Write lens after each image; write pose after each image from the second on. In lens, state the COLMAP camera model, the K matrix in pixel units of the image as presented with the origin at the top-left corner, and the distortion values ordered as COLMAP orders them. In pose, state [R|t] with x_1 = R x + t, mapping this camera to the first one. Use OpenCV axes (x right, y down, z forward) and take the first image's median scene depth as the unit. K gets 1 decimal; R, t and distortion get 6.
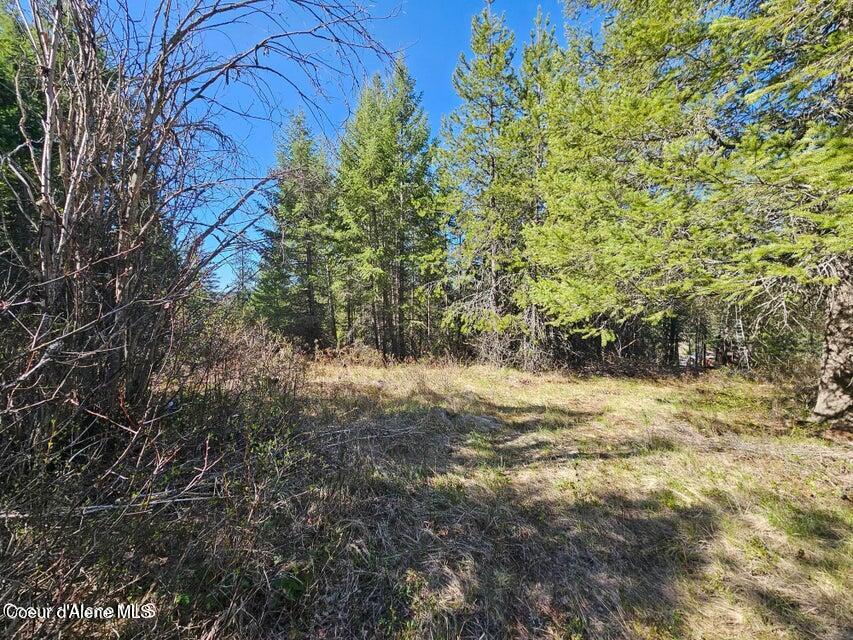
lens RADIAL K [[344.2, 0, 426.6], [0, 344.2, 322.0], [0, 0, 1]] dist [-0.000843, 0.000230]
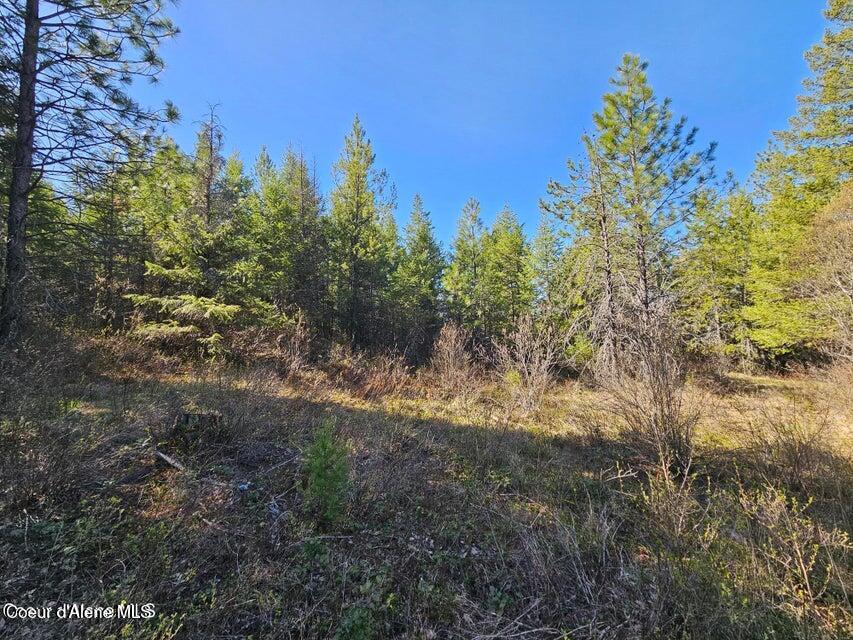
lens RADIAL K [[344.2, 0, 424.9], [0, 344.2, 321.6], [0, 0, 1]] dist [-0.000843, 0.000230]
pose [[0.911550, -0.046949, -0.408501, -0.490029], [0.010560, 0.995805, -0.090884, 0.009017], [0.411055, 0.078532, 0.908222, -1.337052]]
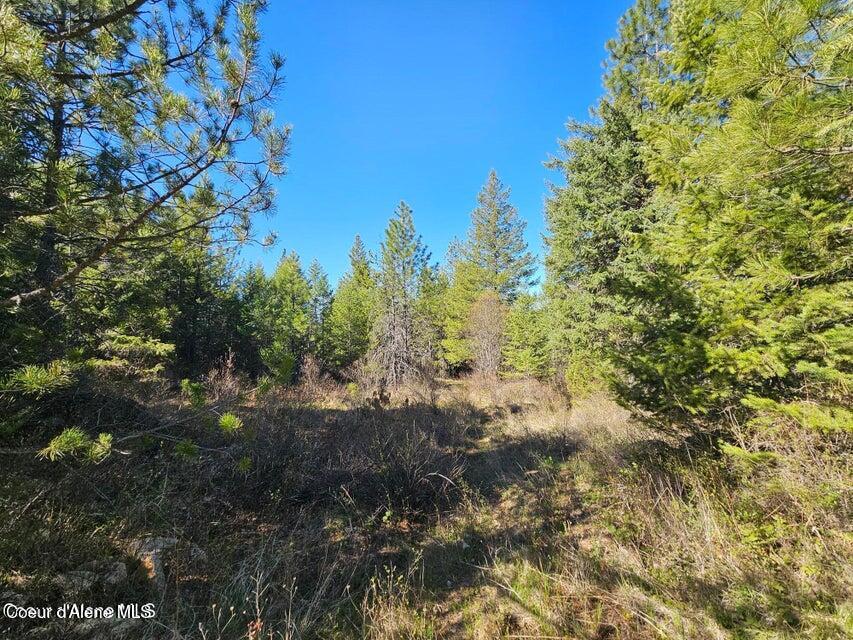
lens RADIAL K [[344.2, 0, 425.8], [0, 344.2, 319.5], [0, 0, 1]] dist [-0.000843, 0.000230]
pose [[0.956212, 0.005096, 0.292632, -0.733373], [0.030833, 0.992531, -0.118035, -0.025728], [-0.291047, 0.121889, 0.948912, -1.903945]]
